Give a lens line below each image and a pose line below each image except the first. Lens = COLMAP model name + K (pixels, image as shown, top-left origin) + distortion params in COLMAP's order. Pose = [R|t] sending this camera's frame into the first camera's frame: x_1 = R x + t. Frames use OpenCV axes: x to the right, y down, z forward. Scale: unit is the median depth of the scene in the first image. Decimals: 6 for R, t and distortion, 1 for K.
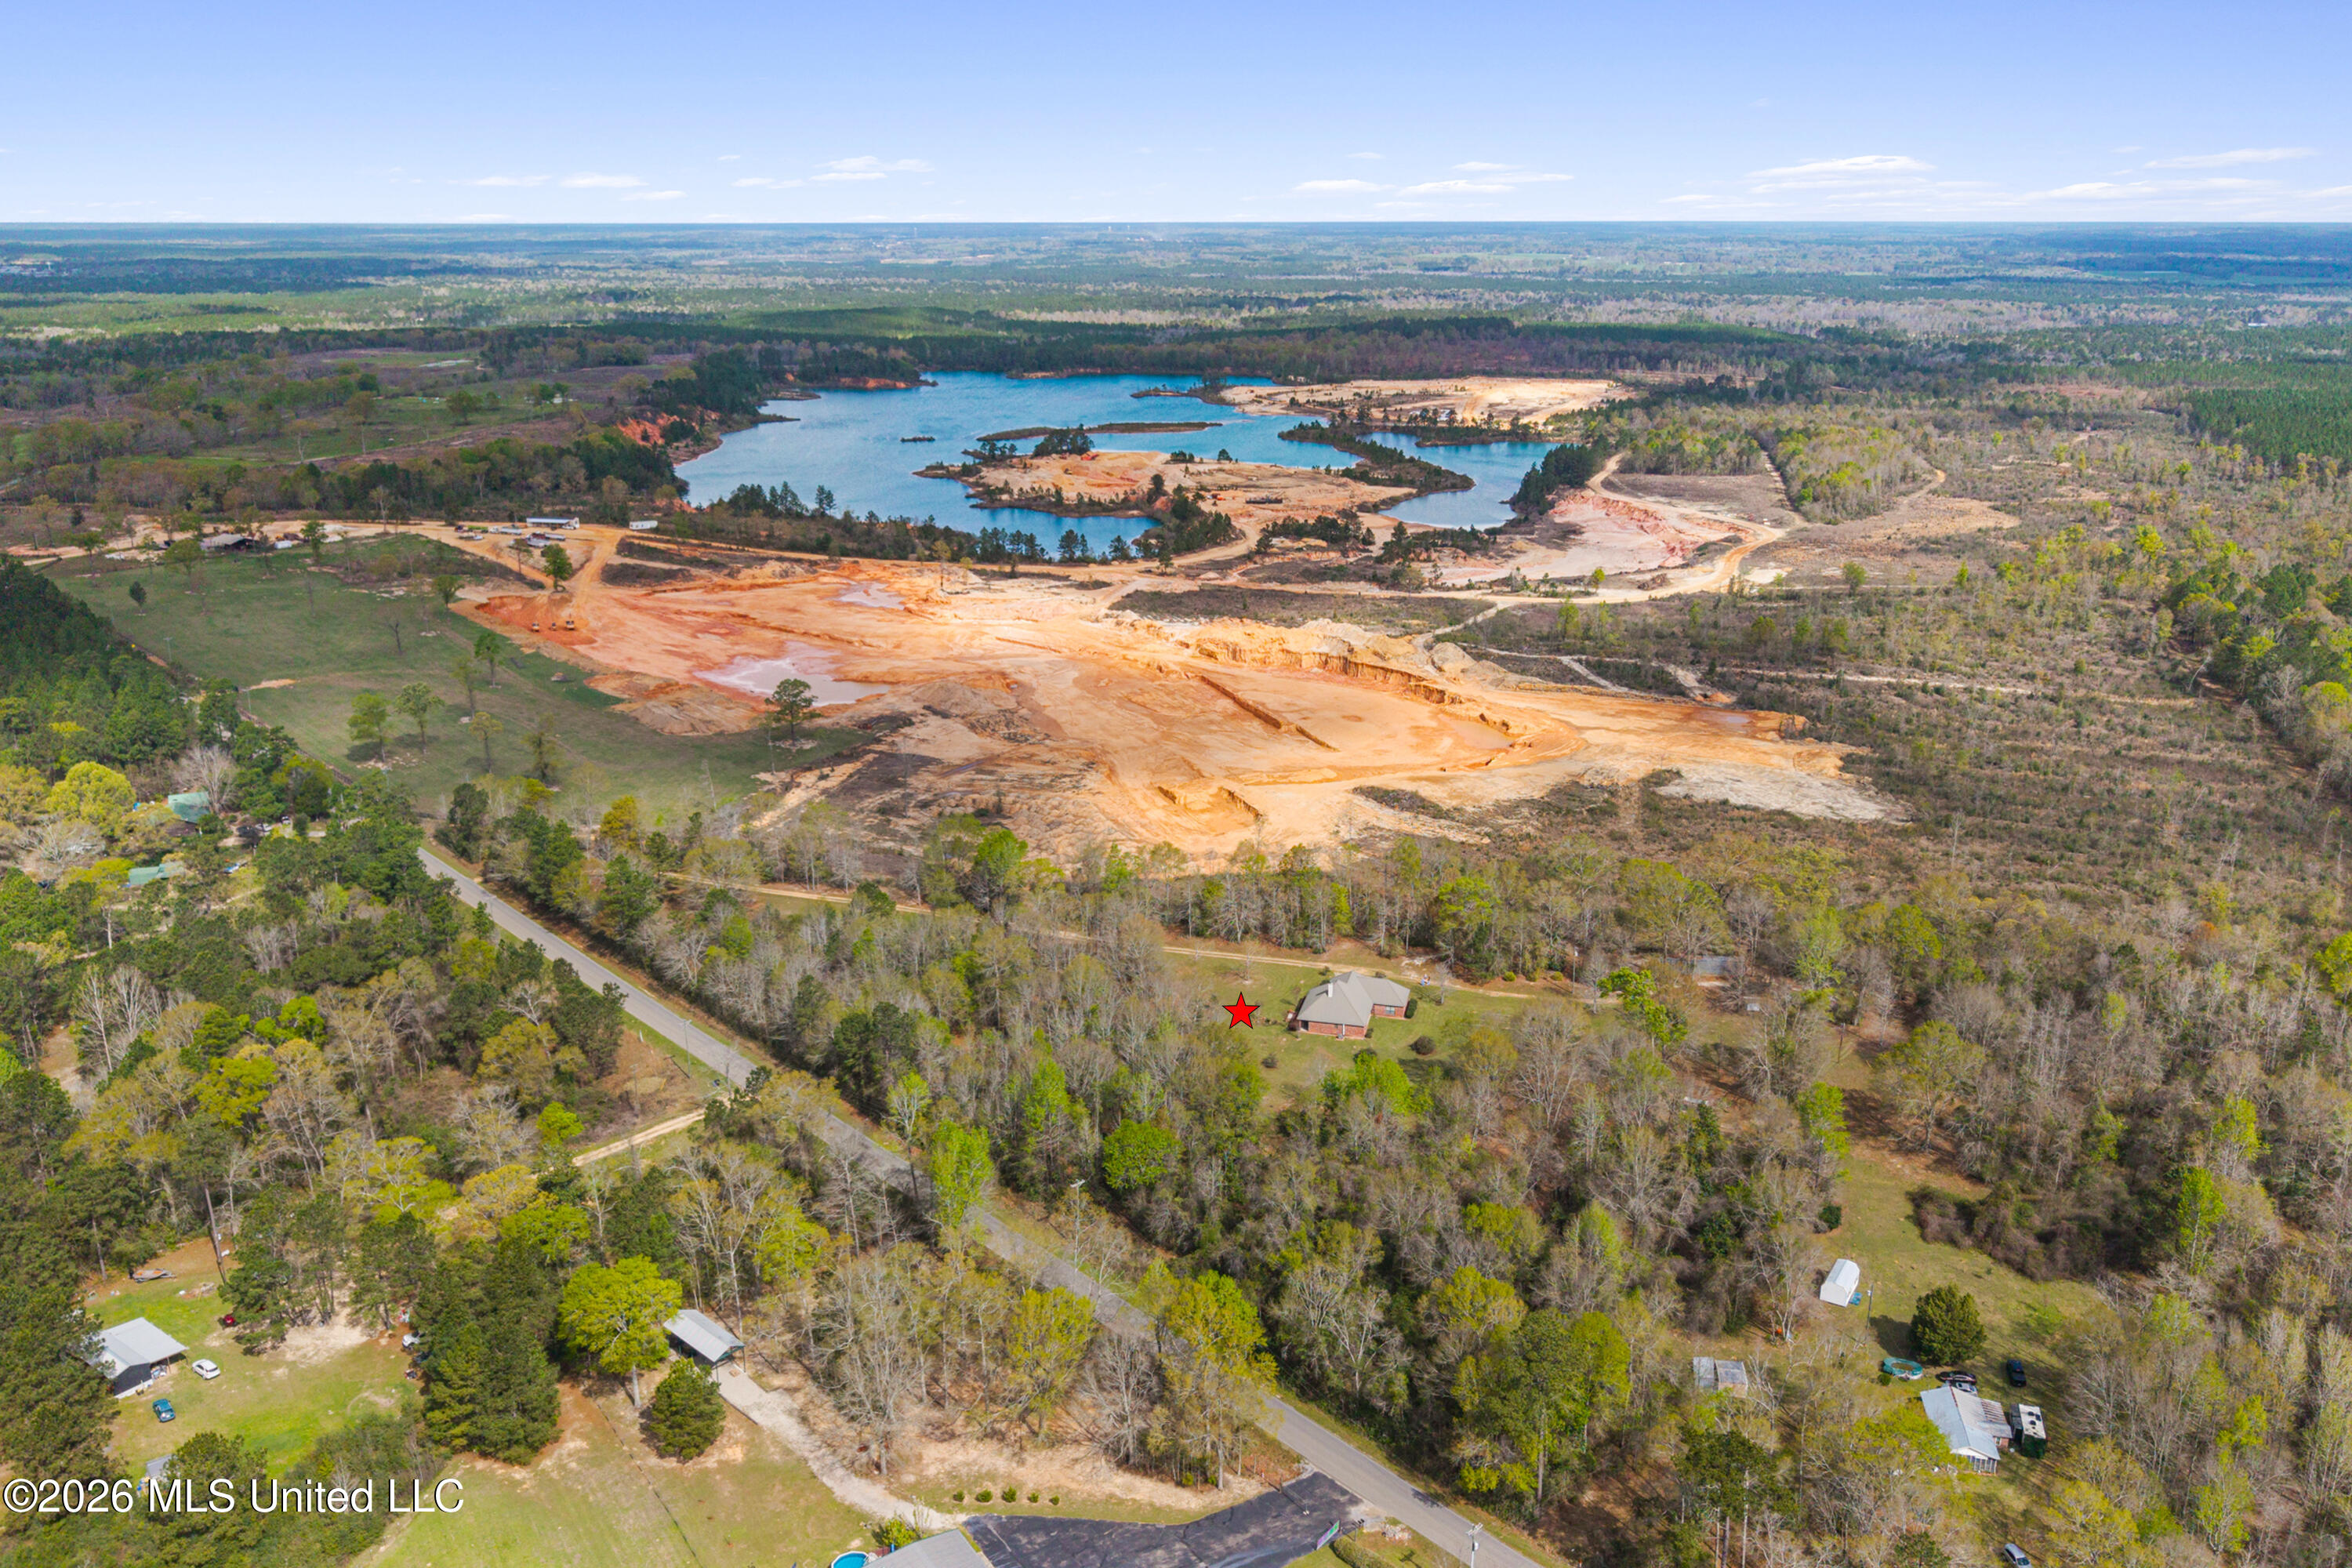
lens RADIAL K [[1593.0, 0, 1176.0], [0, 1593.0, 784.0], [0, 0, 1]] dist [0.155100, -0.204537]
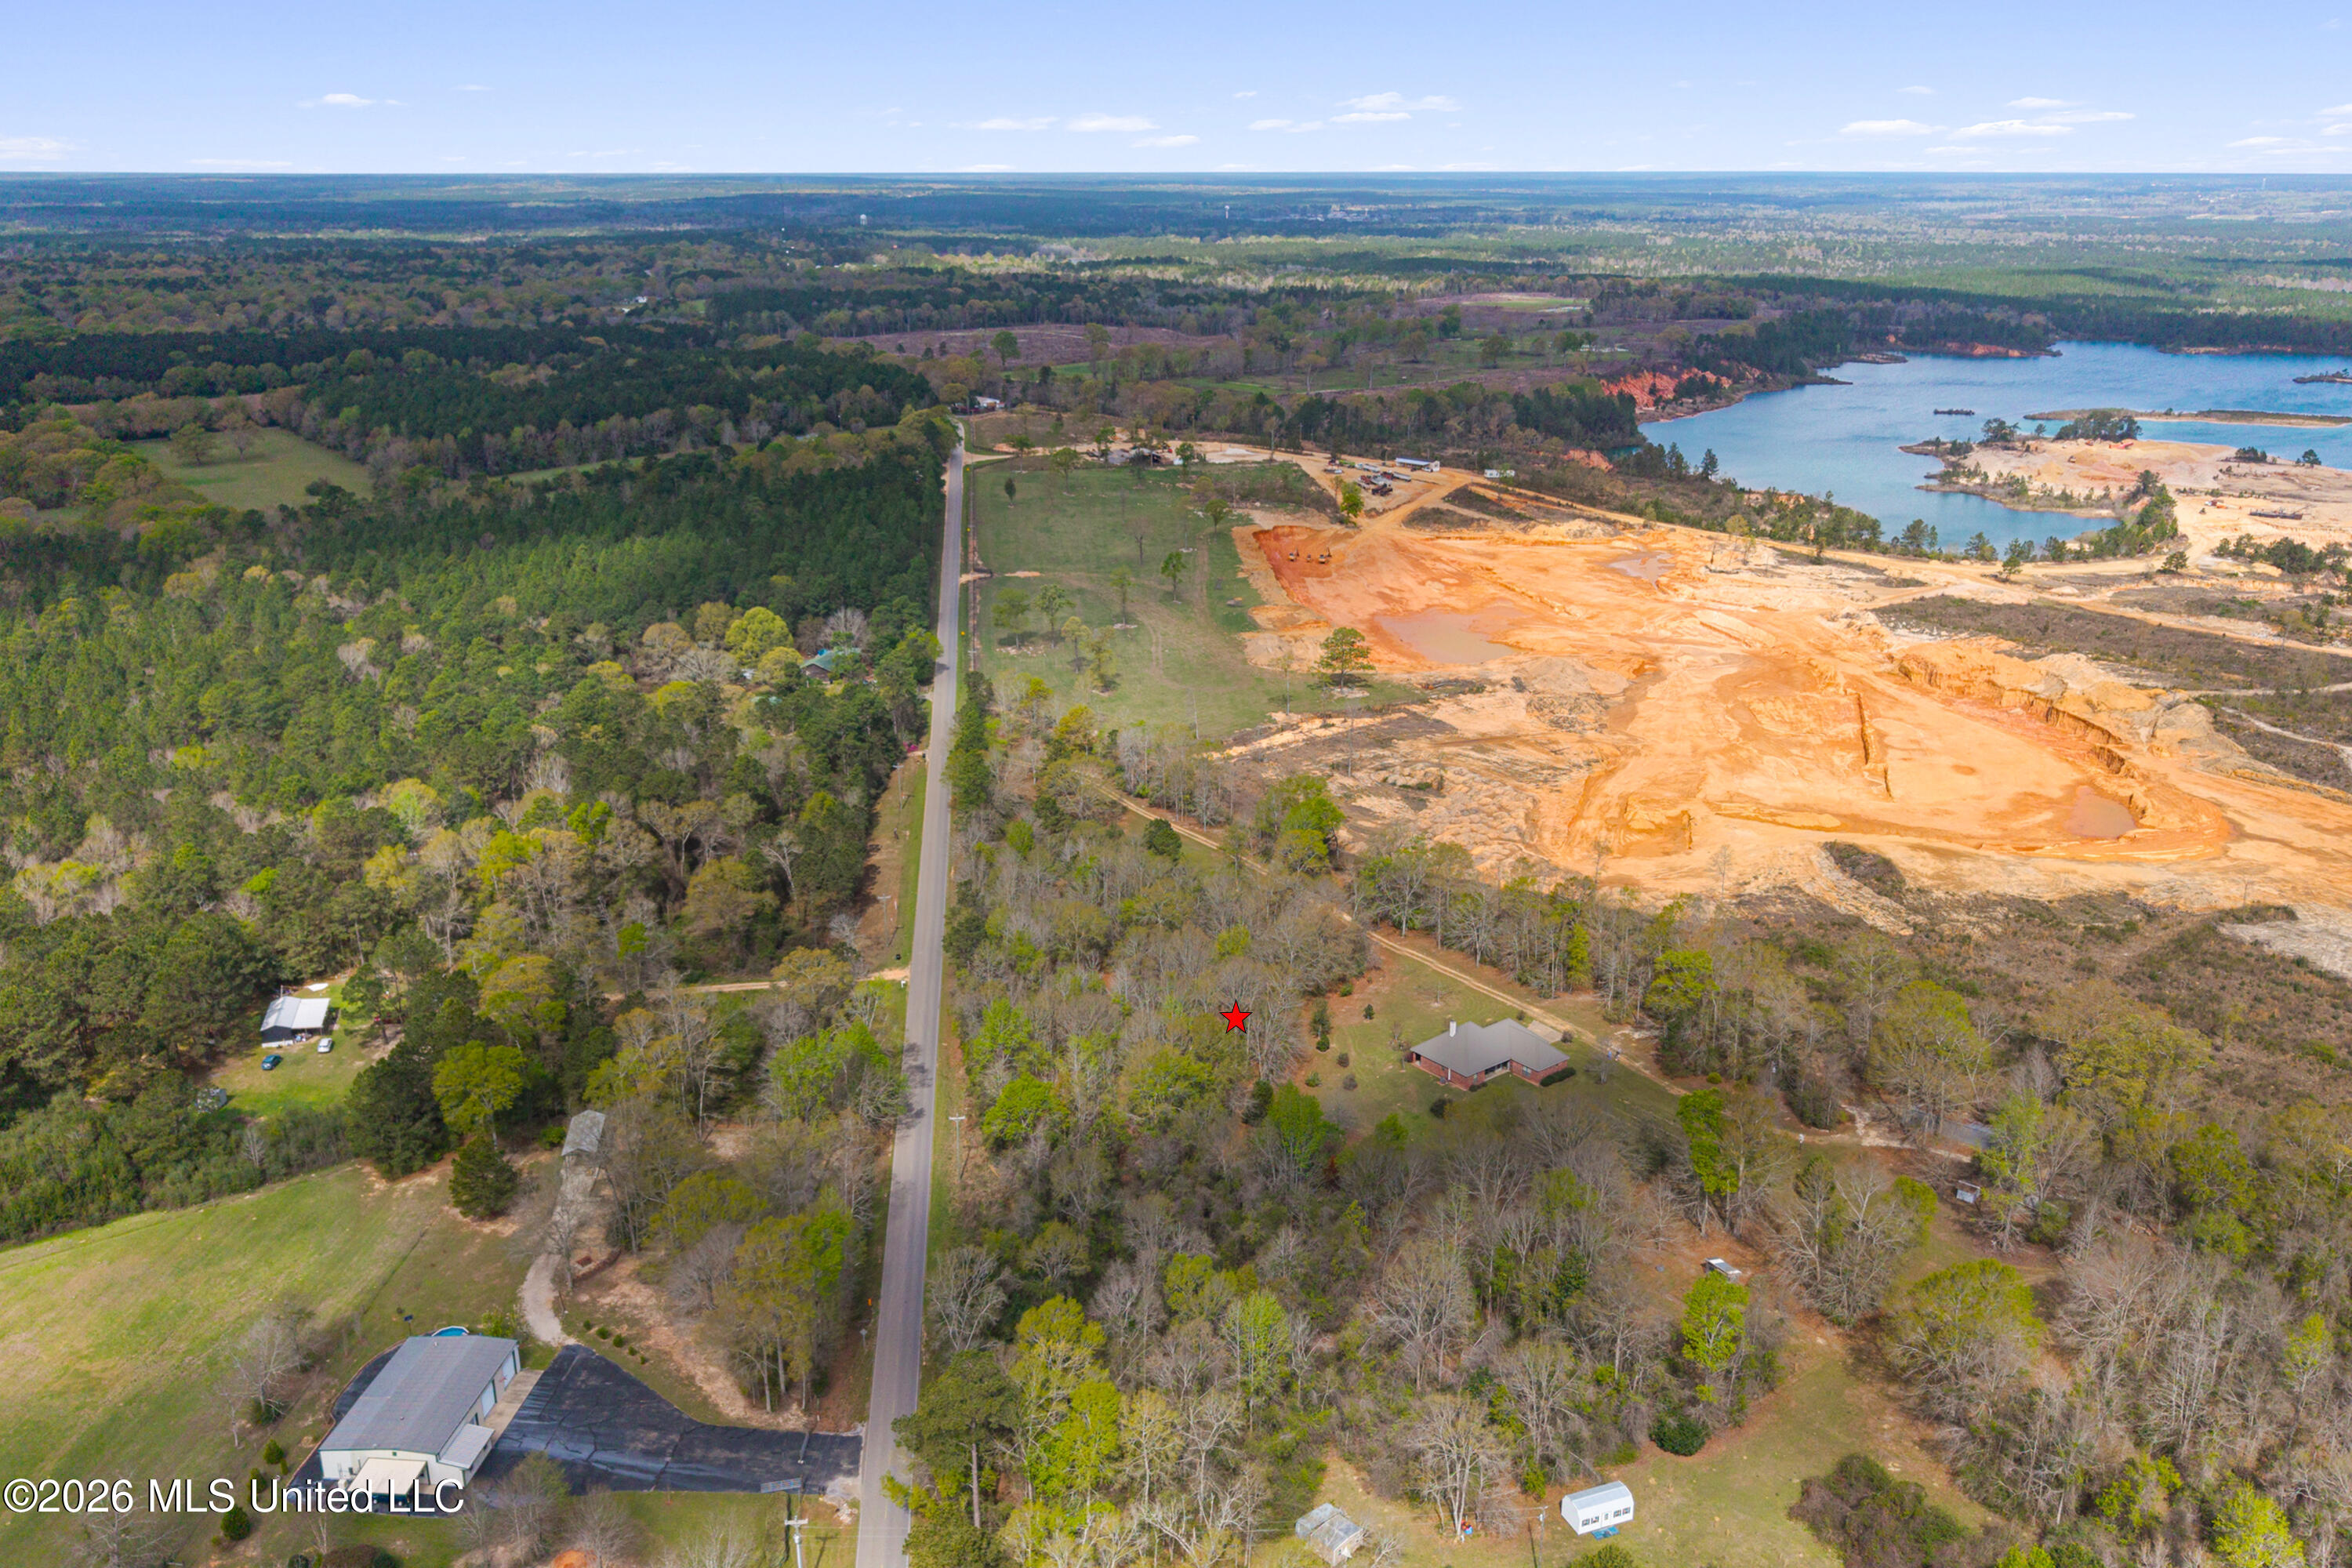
lens RADIAL K [[1639.9, 0, 1217.9], [0, 1639.9, 787.9], [0, 0, 1]] dist [0.028410, -0.027165]
pose [[0.842373, 0.192462, -0.503355, 0.109681], [-0.180712, 0.980852, 0.072612, -0.012213], [0.507692, 0.029796, 0.861023, 0.036629]]
